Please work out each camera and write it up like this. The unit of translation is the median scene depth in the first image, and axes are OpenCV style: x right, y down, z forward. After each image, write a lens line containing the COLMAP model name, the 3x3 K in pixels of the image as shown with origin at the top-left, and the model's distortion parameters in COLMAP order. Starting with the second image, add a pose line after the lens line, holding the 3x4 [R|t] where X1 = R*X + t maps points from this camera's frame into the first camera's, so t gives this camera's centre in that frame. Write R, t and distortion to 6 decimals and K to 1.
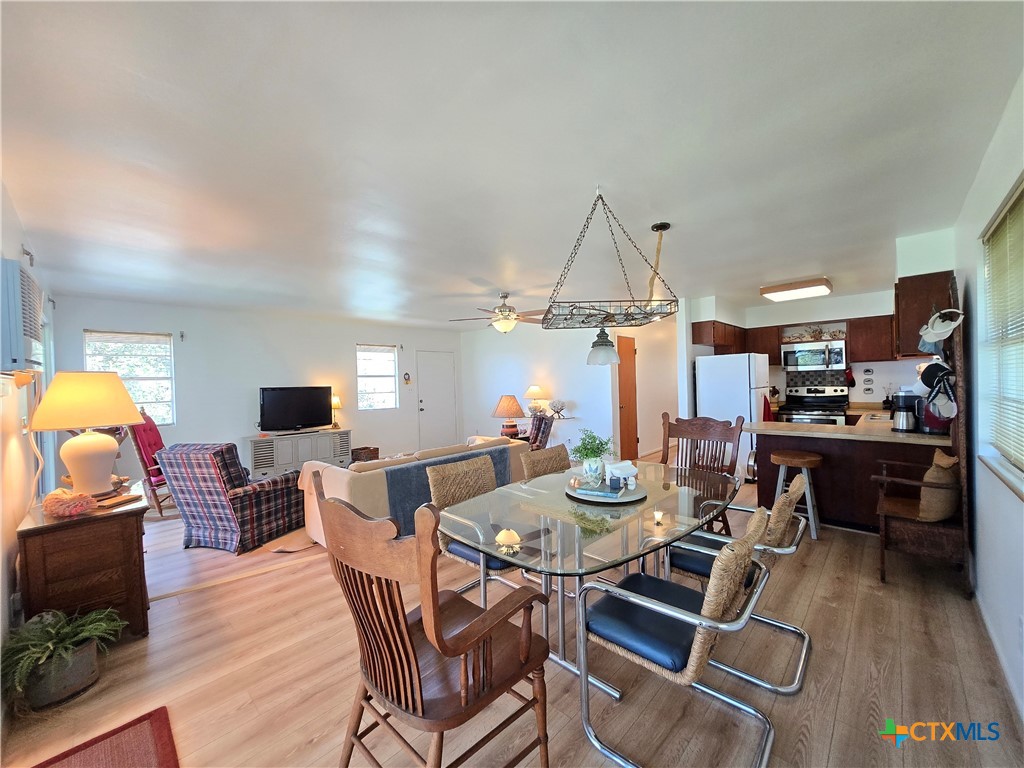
lens RADIAL K [[402.3, 0, 514.7], [0, 402.3, 384.6], [0, 0, 1]] dist [0.000241, 0.000611]
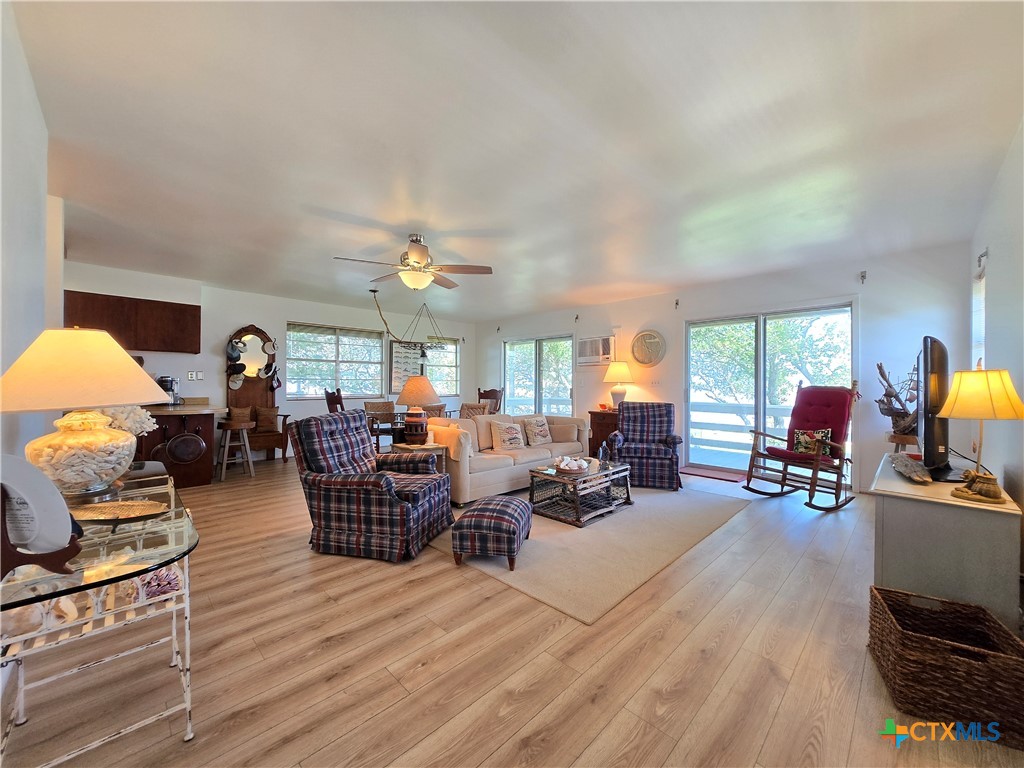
lens RADIAL K [[402.3, 0, 513.1], [0, 402.3, 382.0], [0, 0, 1]] dist [0.000241, 0.000611]
pose [[-0.998941, 0.018410, 0.042164, -0.178112], [0.018433, 0.999830, 0.000154, 0.031903], [-0.042154, 0.000931, -0.999111, 1.375702]]
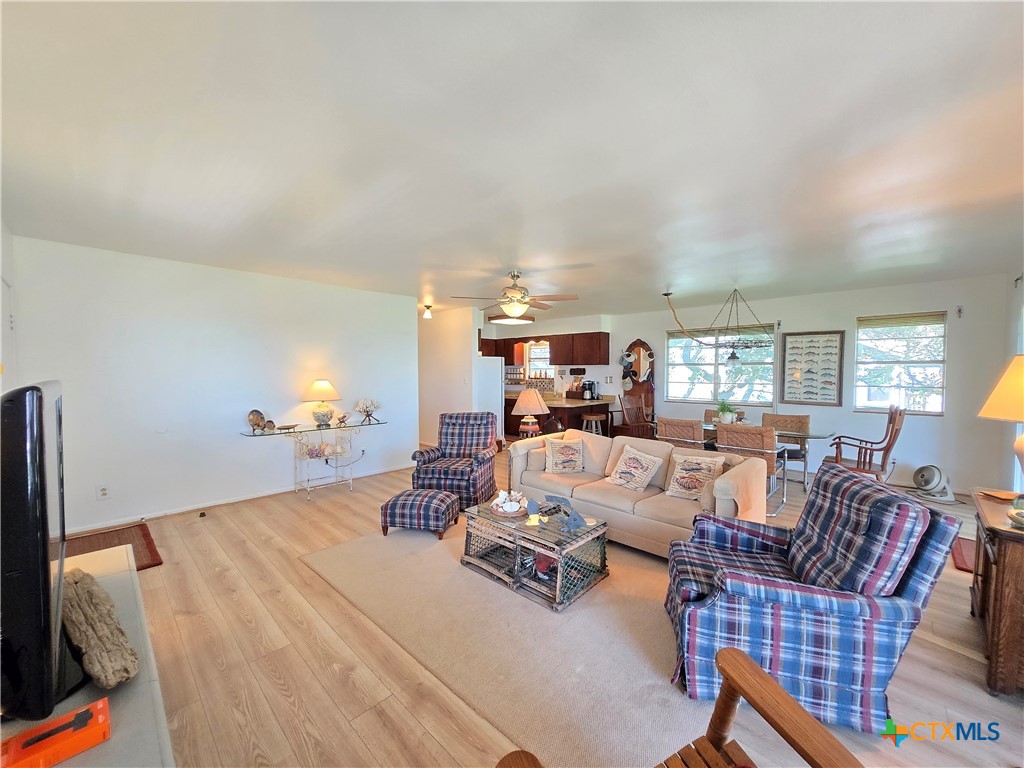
lens RADIAL K [[402.3, 0, 514.0], [0, 402.3, 380.3], [0, 0, 1]] dist [0.000241, 0.000611]
pose [[0.021253, 0.000494, 0.999774, -0.713628], [0.005860, 0.999983, -0.000618, 0.004736], [-0.999757, 0.005872, 0.021250, 0.782041]]
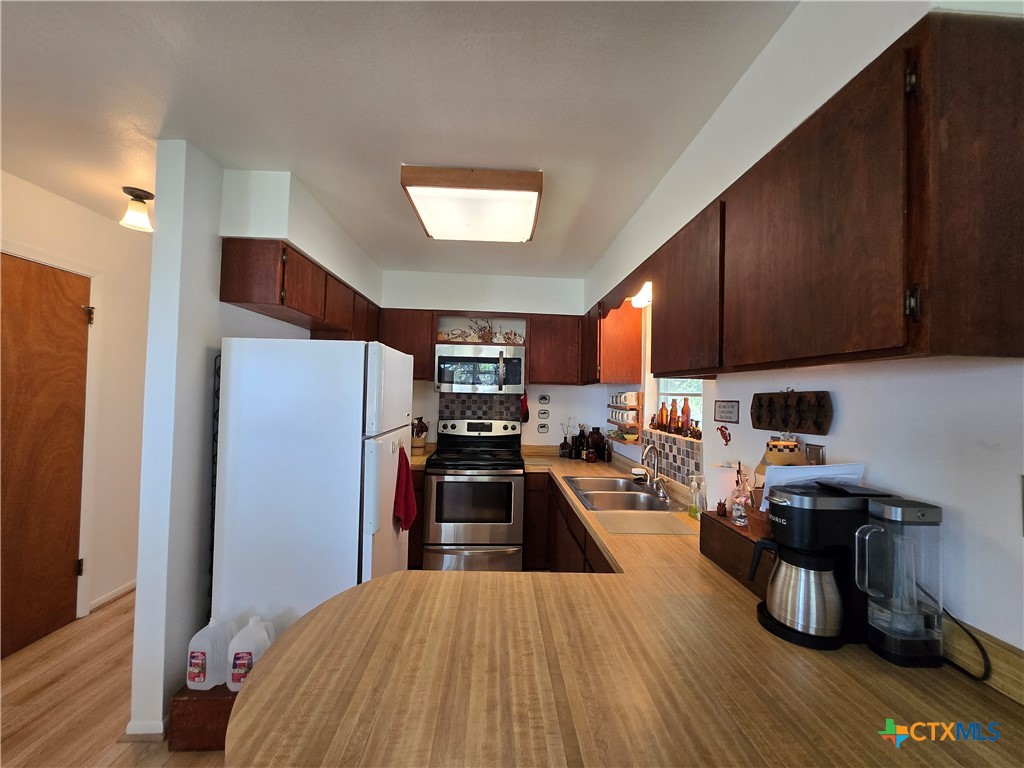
lens RADIAL K [[402.3, 0, 515.4], [0, 402.3, 383.4], [0, 0, 1]] dist [0.000241, 0.000611]
pose [[0.698484, 0.063817, 0.712775, 0.356110], [-0.039764, 0.997938, -0.050382, -0.021834], [-0.714520, 0.006848, 0.699581, 0.546549]]
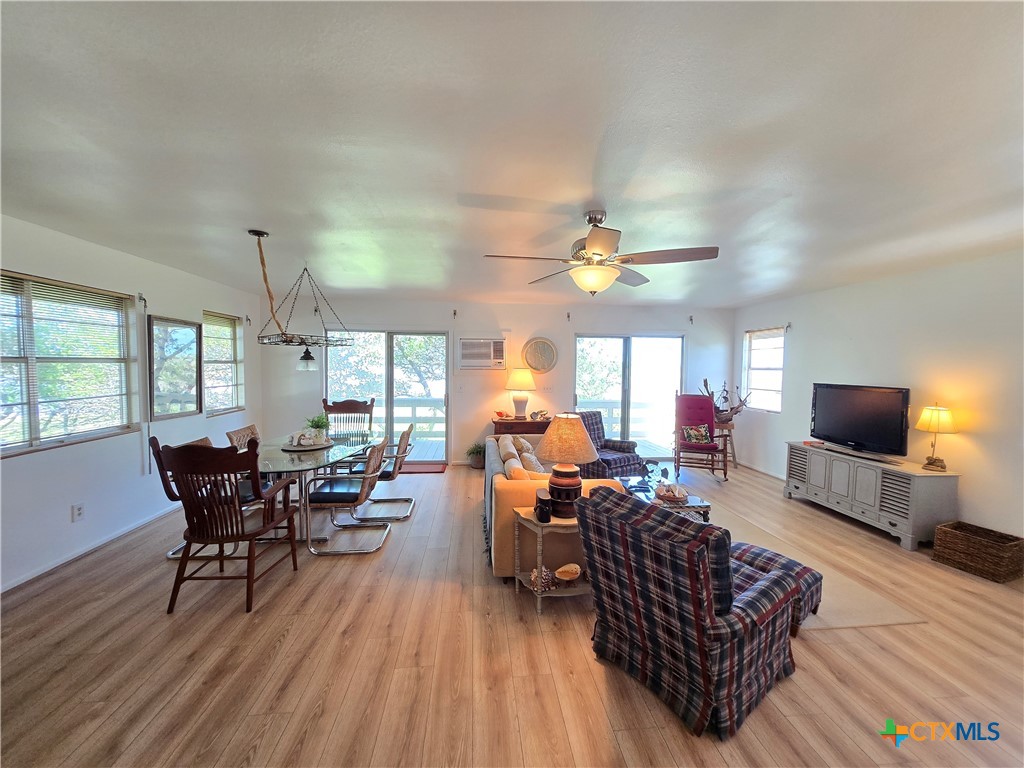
lens RADIAL K [[402.3, 0, 516.9], [0, 402.3, 388.2], [0, 0, 1]] dist [0.000241, 0.000611]
pose [[-0.660313, 0.056295, -0.748878, 0.339056], [-0.004333, 0.996884, 0.078758, -0.041323], [0.750978, 0.055250, -0.658012, 1.005979]]
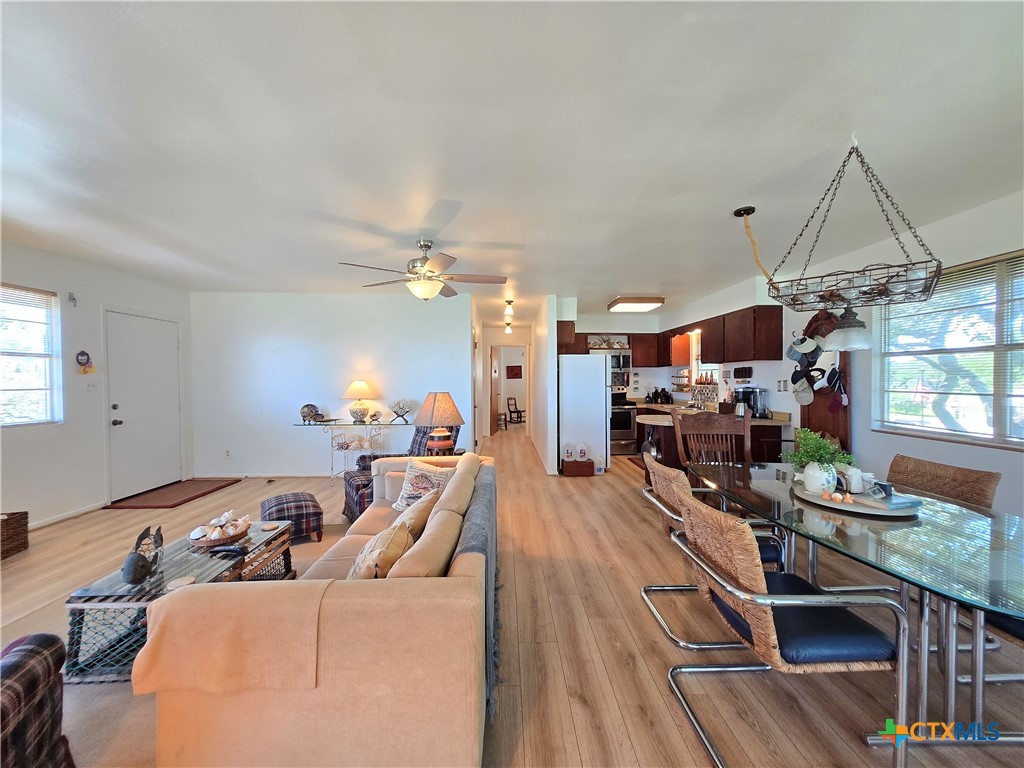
lens RADIAL K [[402.3, 0, 517.4], [0, 402.3, 383.4], [0, 0, 1]] dist [0.000241, 0.000611]
pose [[0.708295, 0.015978, 0.705736, -0.310339], [-0.011378, 0.999872, -0.011219, 0.014284], [-0.705825, -0.000083, 0.708386, 0.328459]]
